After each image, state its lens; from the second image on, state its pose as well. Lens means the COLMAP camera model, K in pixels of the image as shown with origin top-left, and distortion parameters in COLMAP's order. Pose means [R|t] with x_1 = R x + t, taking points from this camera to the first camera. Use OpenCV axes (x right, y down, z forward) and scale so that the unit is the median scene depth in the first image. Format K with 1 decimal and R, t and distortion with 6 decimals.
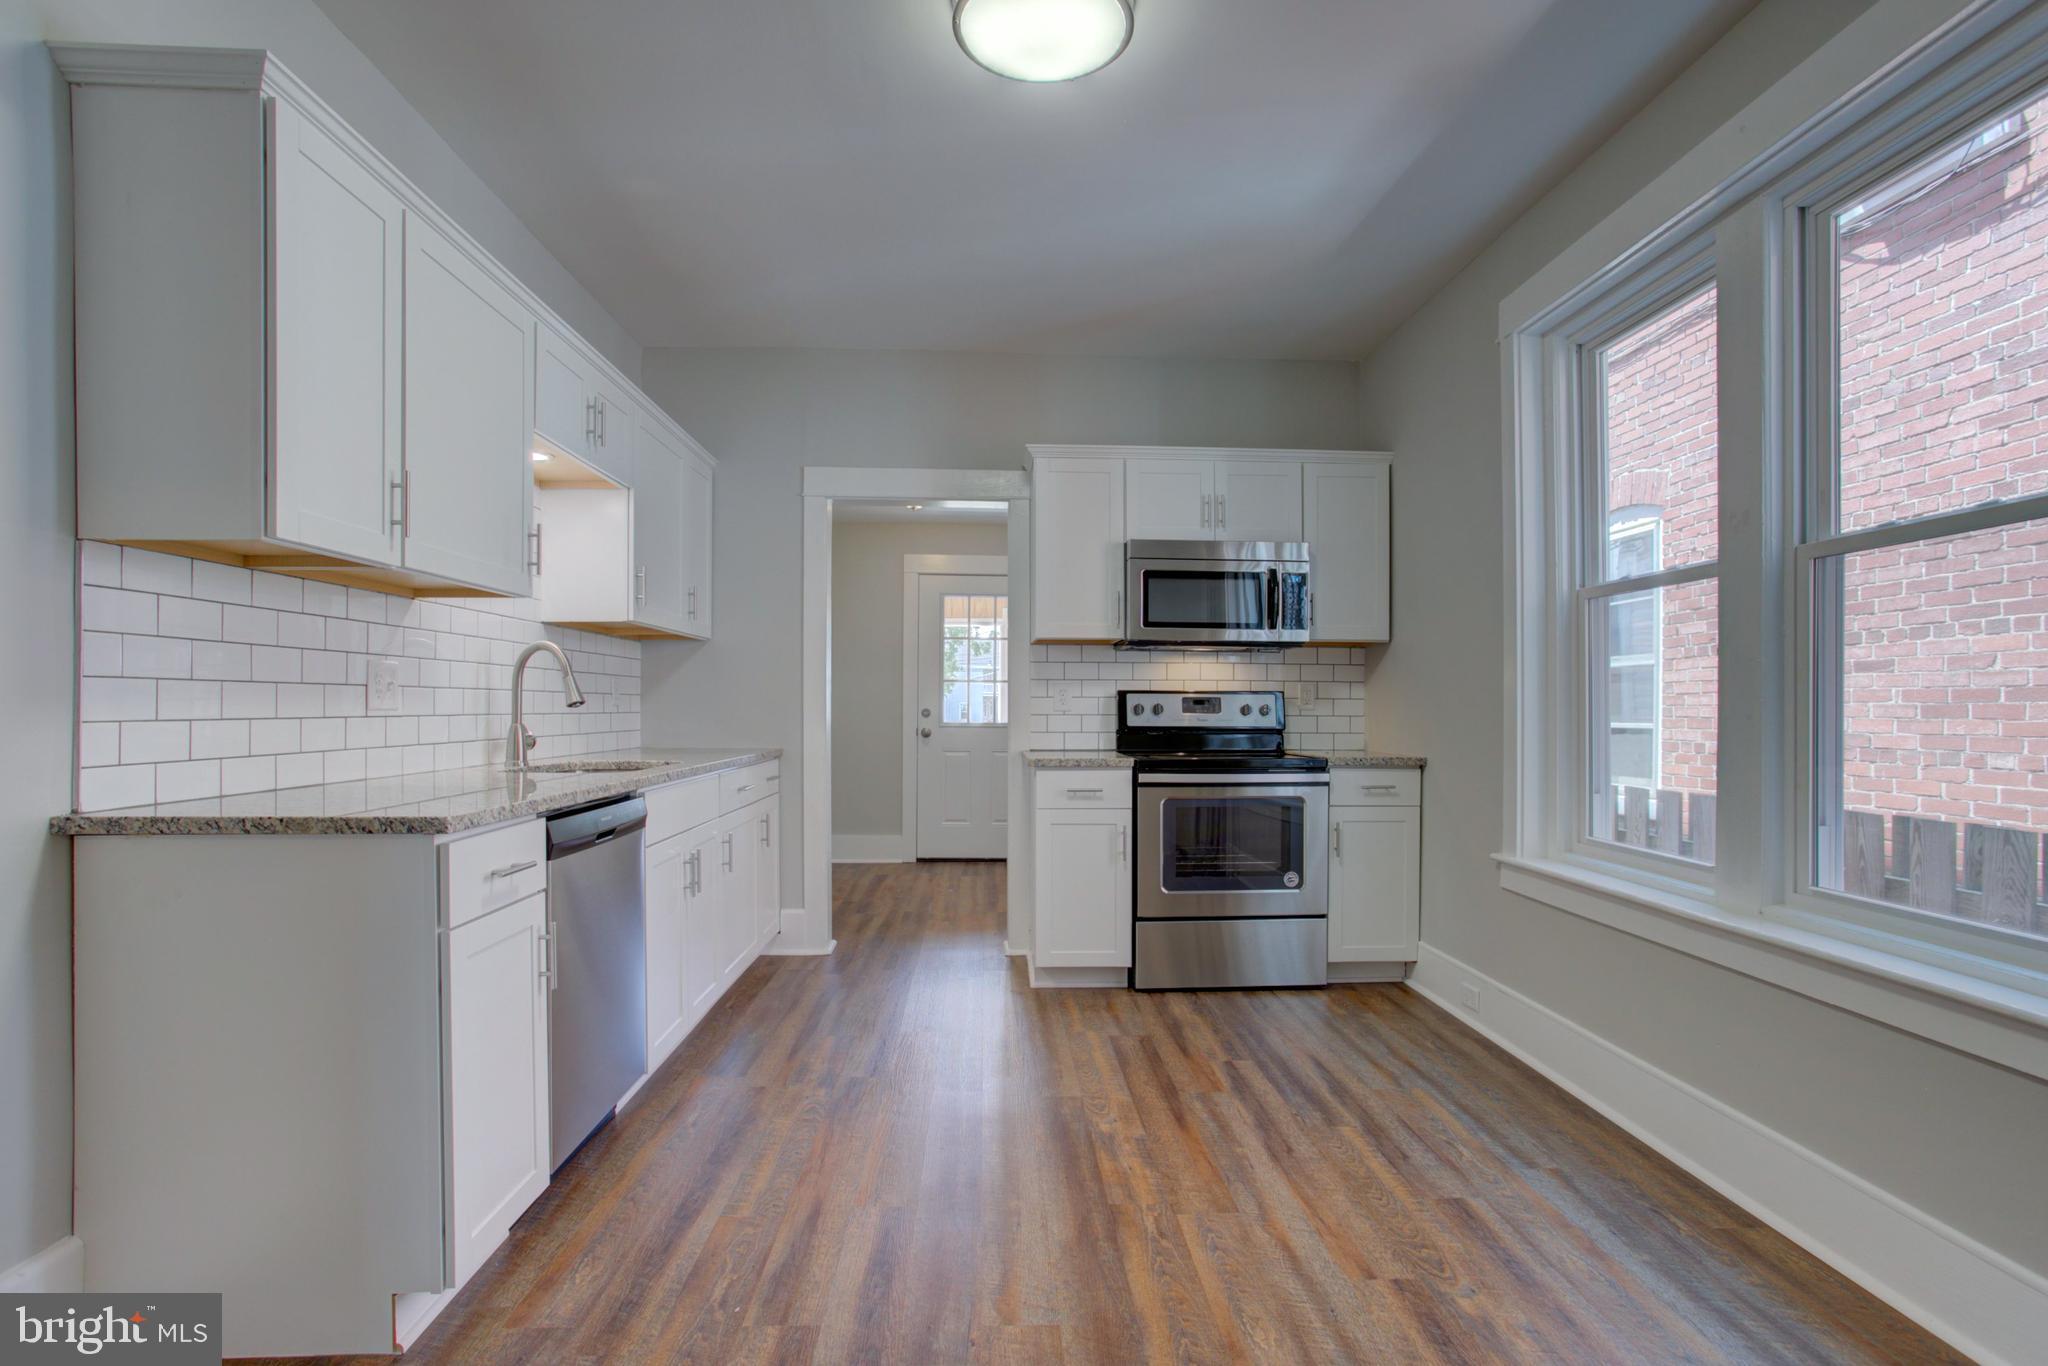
lens RADIAL K [[1062.1, 0, 1024.6], [0, 1062.1, 712.1], [0, 0, 1]] dist [-0.036181, 0.000463]
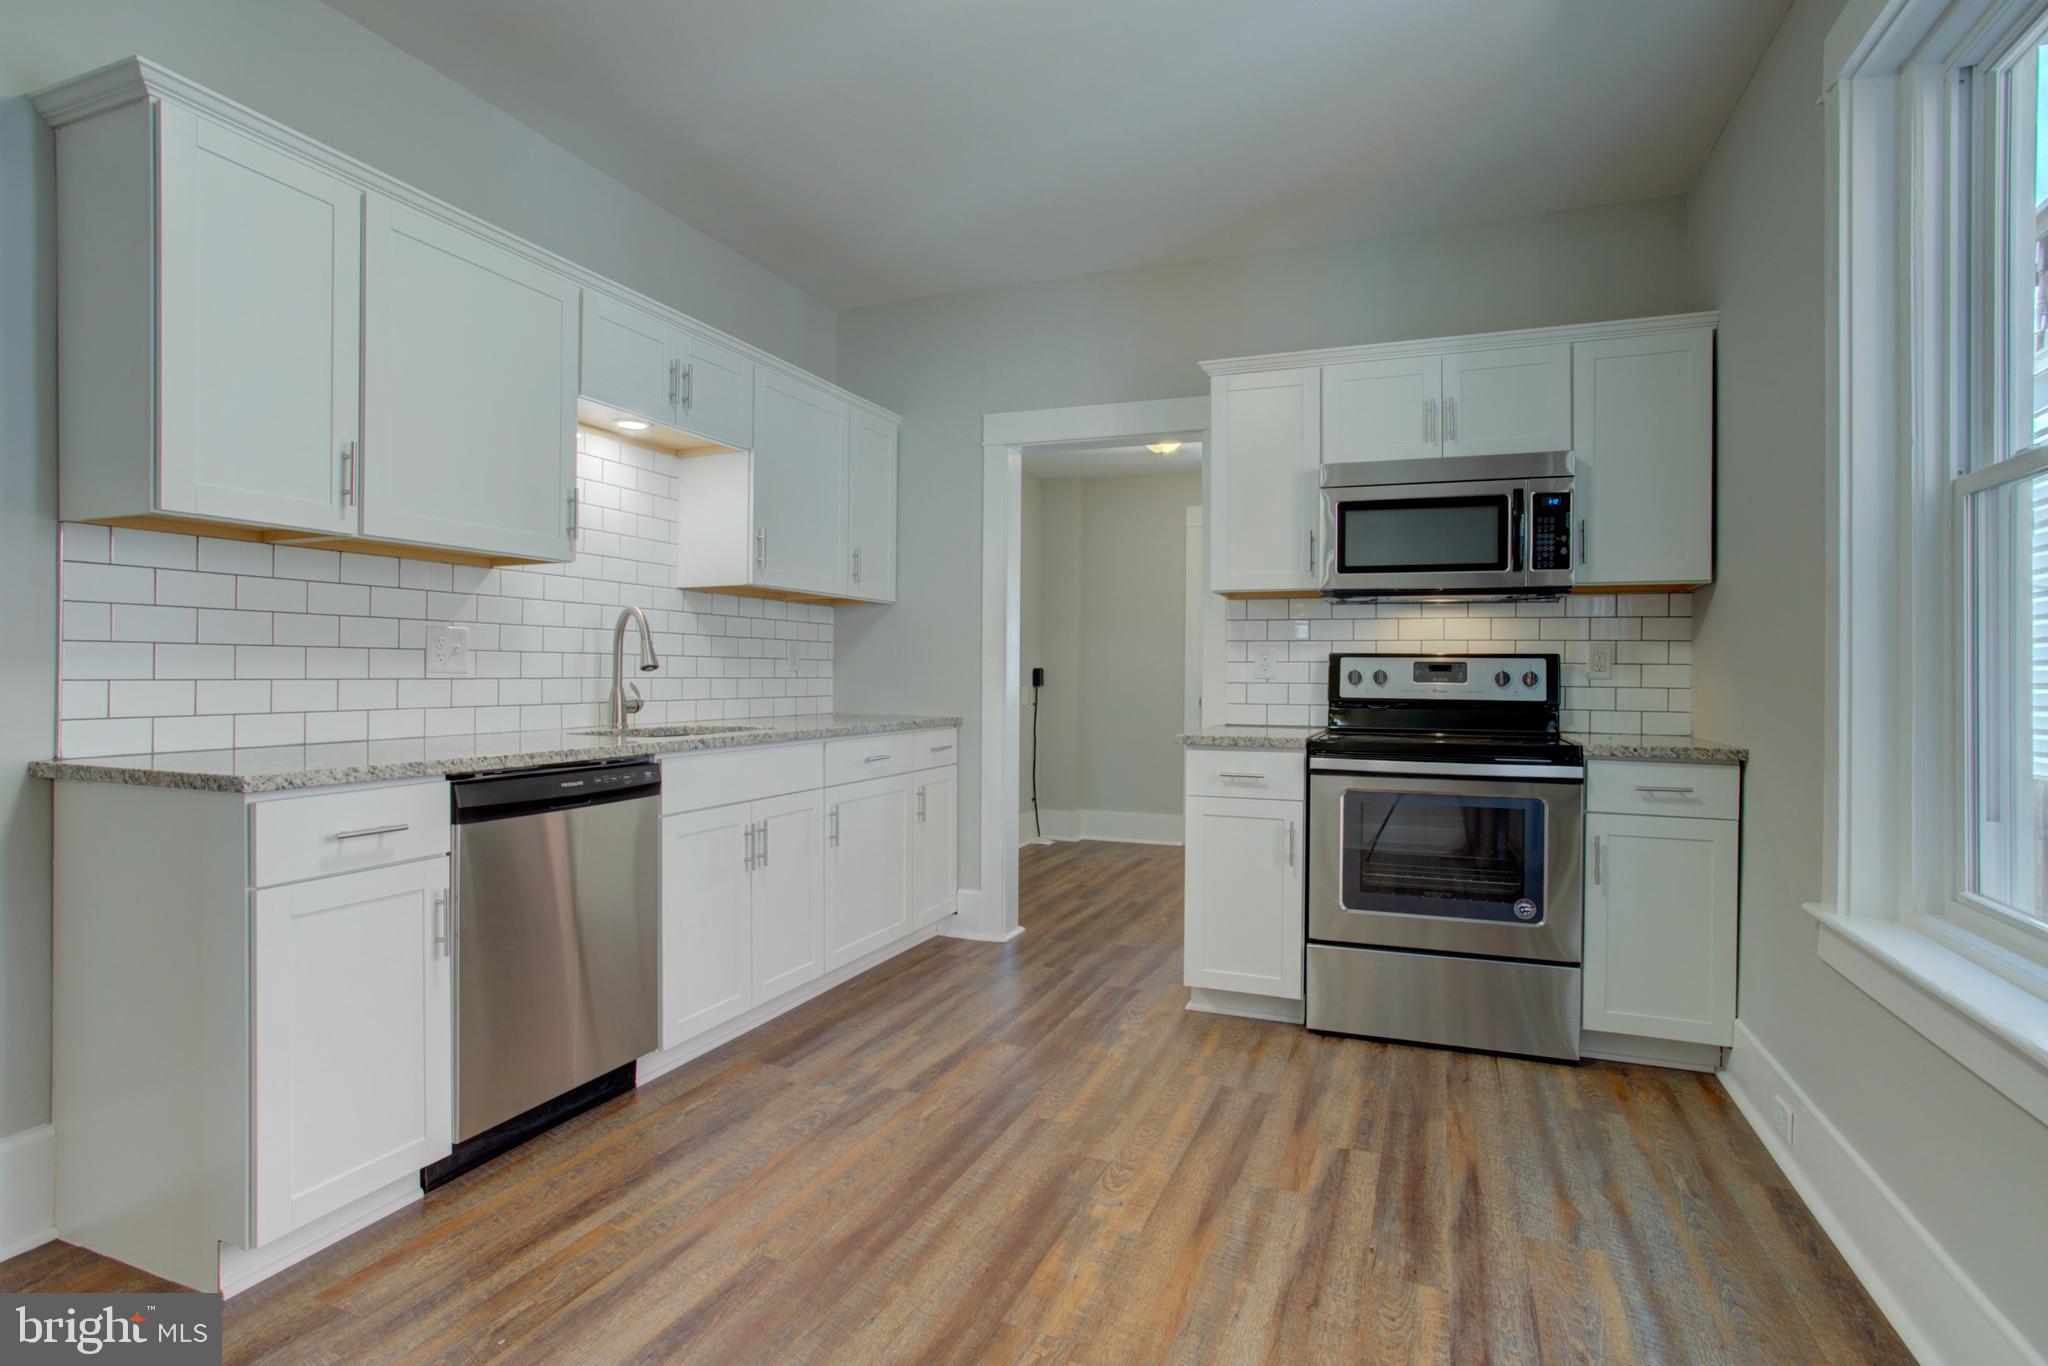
lens RADIAL K [[1081.4, 0, 940.5], [0, 1081.4, 675.0], [0, 0, 1]] dist [-0.043767, 0.024494]
pose [[0.899818, 0.004155, -0.436246, 0.238736], [-0.006311, 0.999974, -0.003493, 0.000847], [0.436220, 0.005897, 0.899821, 0.178751]]
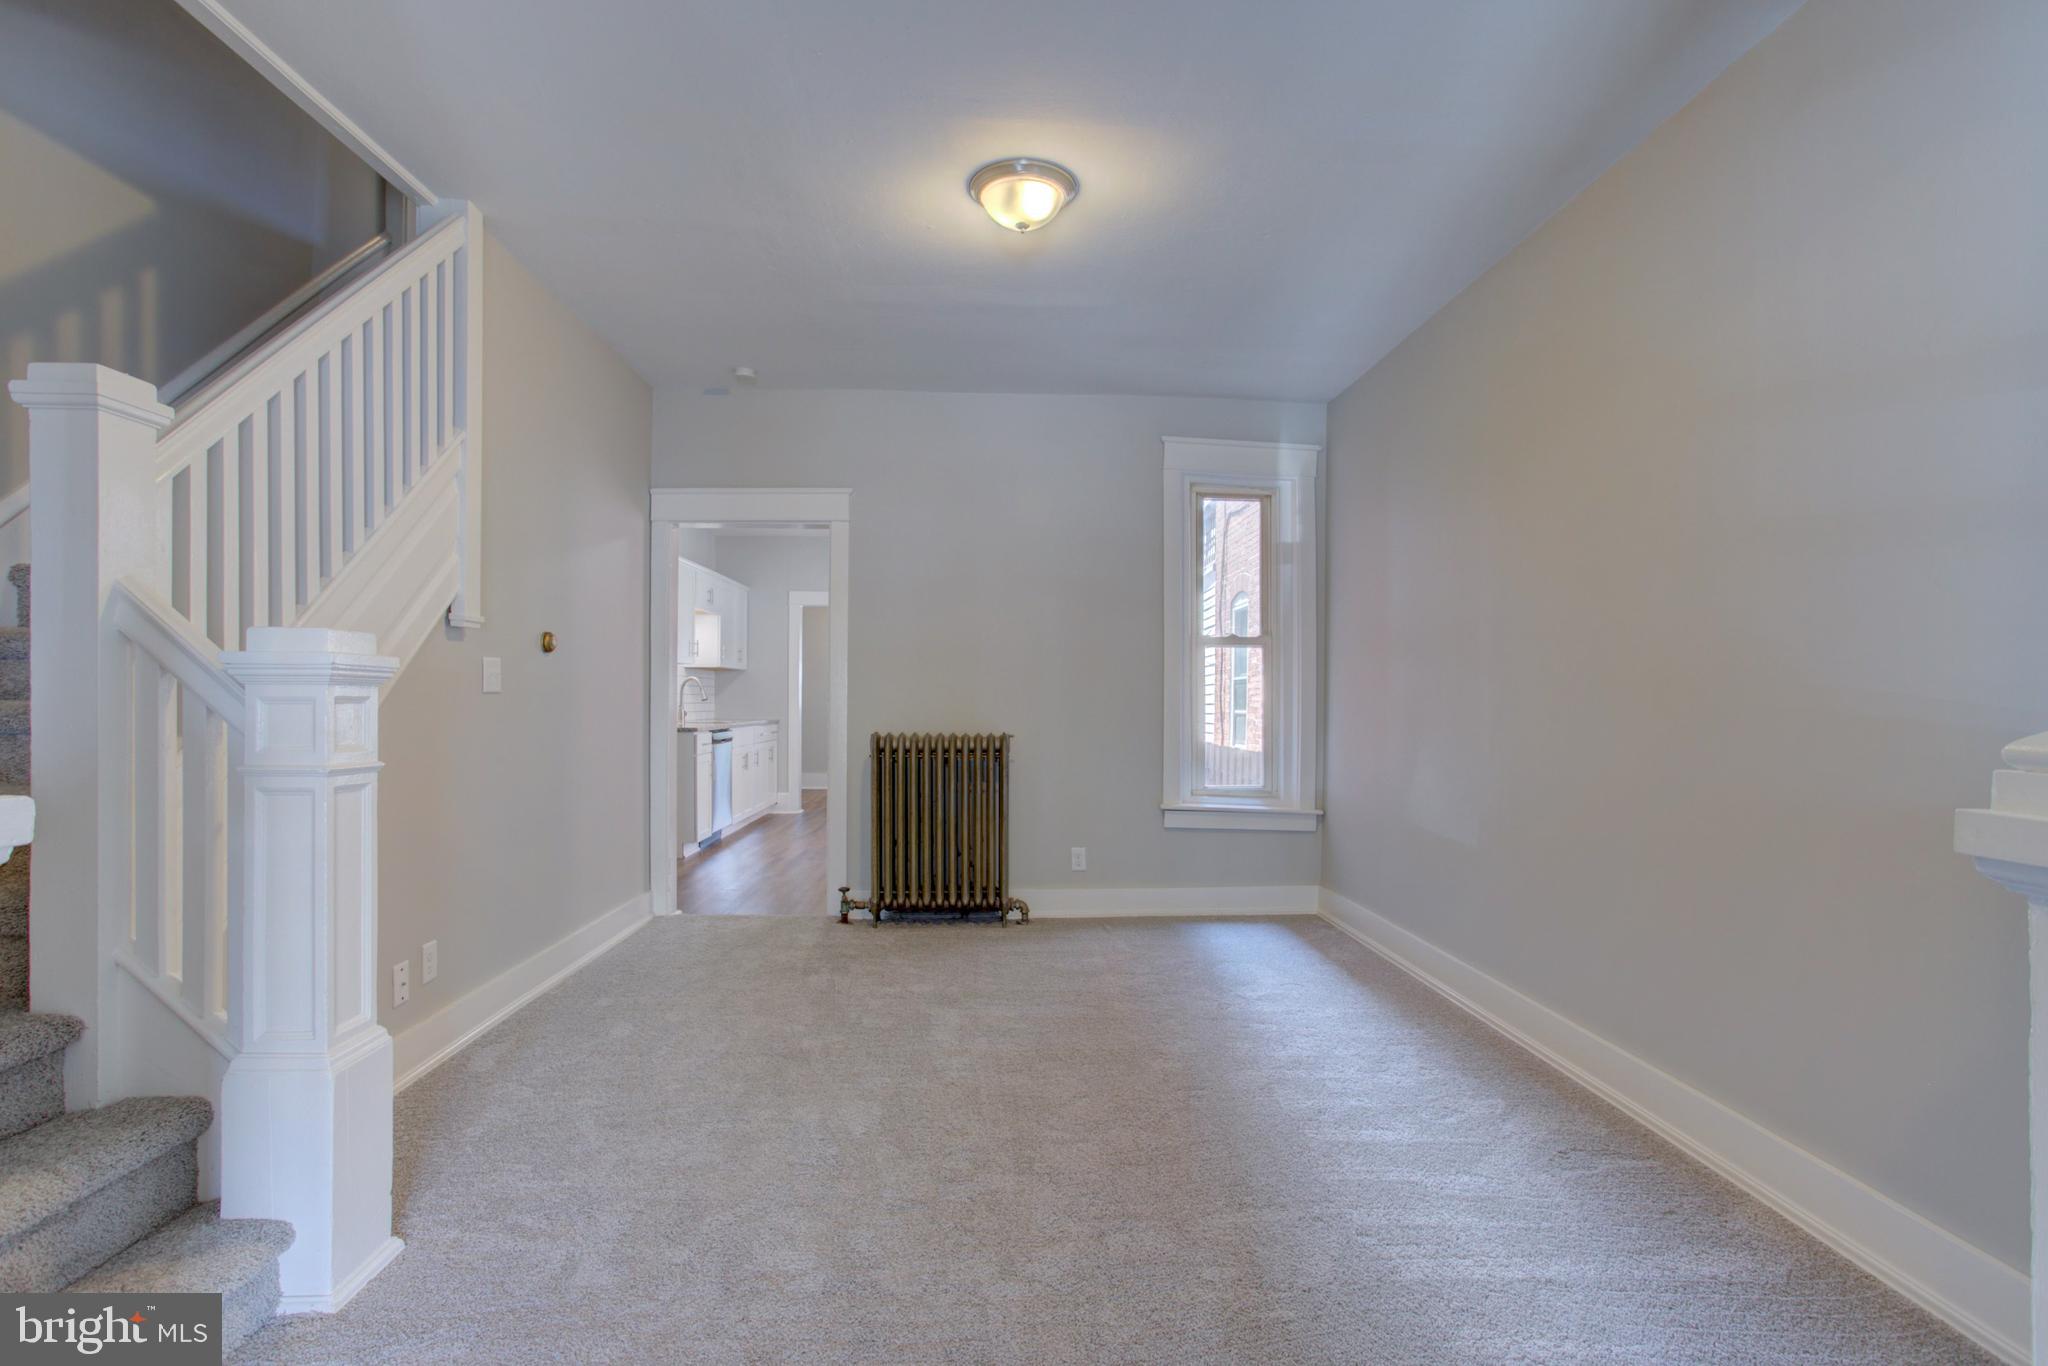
lens RADIAL K [[1001.4, 0, 1017.8], [0, 1001.4, 701.6], [0, 0, 1]] dist [-0.057344, 0.037249]
pose [[0.999962, 0.005250, 0.007016, 0.350591], [-0.005246, 0.999986, -0.000575, -0.006157], [-0.007019, 0.000538, 0.999975, -1.490438]]
